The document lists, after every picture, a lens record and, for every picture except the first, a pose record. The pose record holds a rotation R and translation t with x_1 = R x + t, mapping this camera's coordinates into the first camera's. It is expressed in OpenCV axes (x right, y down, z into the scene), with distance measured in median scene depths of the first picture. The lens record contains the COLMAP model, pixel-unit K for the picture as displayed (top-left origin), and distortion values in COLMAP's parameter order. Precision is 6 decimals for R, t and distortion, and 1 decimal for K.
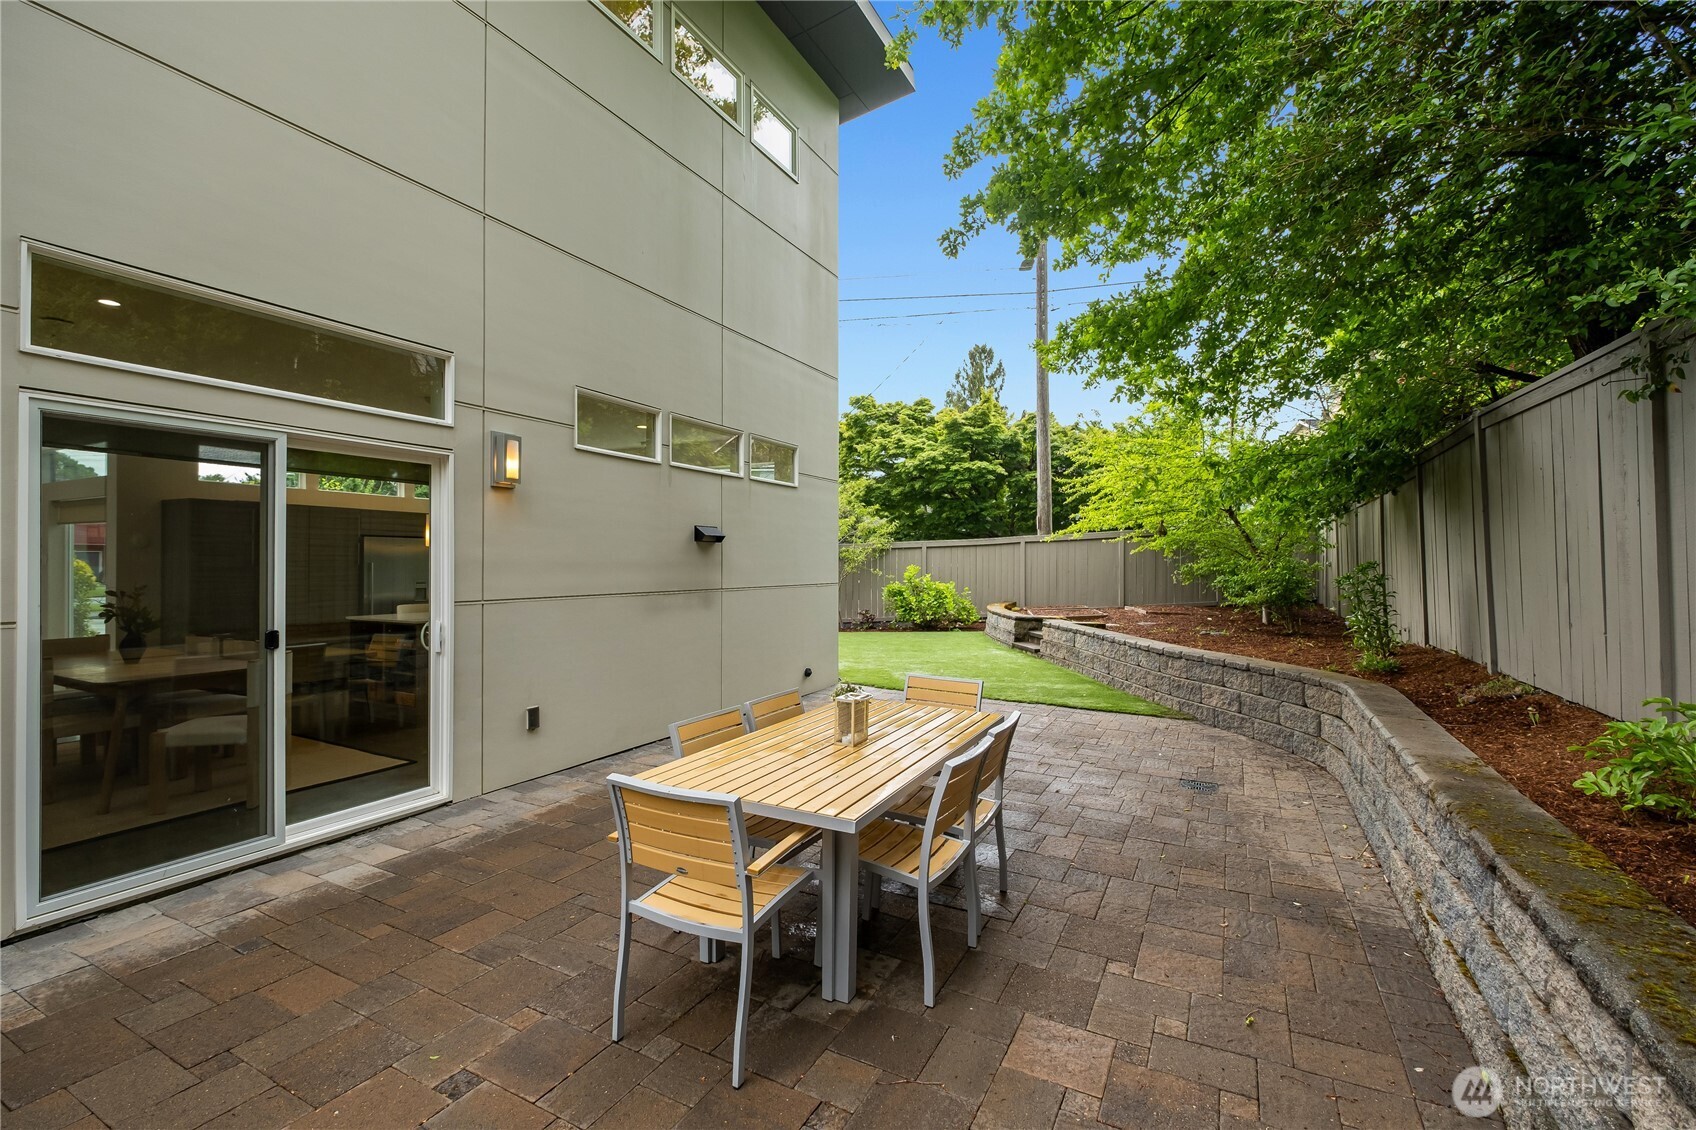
lens RADIAL K [[731.4, 0, 844.3], [0, 731.4, 560.8], [0, 0, 1]] dist [-0.000478, 0.000444]
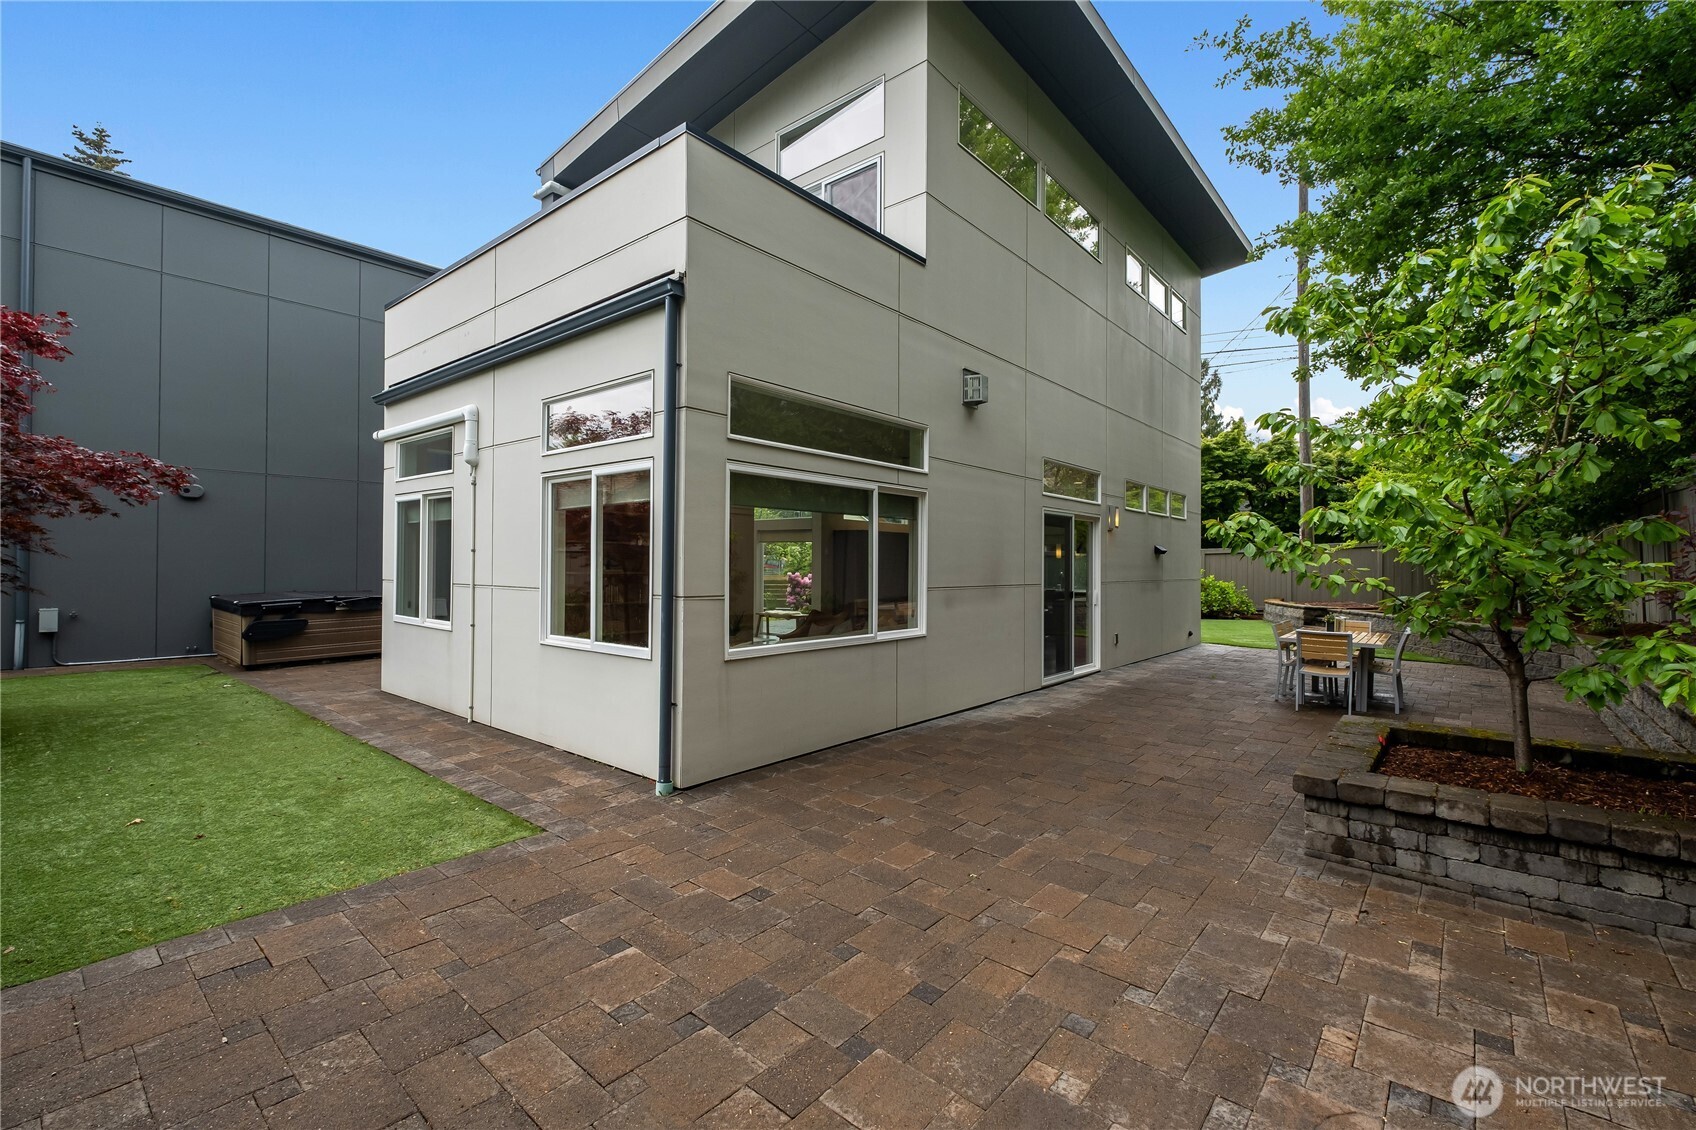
lens RADIAL K [[731.4, 0, 851.8], [0, 731.4, 559.7], [0, 0, 1]] dist [-0.000478, 0.000444]
pose [[0.977672, 0.005846, -0.210055, -0.239929], [-0.007015, 0.999964, -0.004821, 0.001562], [0.210019, 0.006187, 0.977678, -0.401078]]
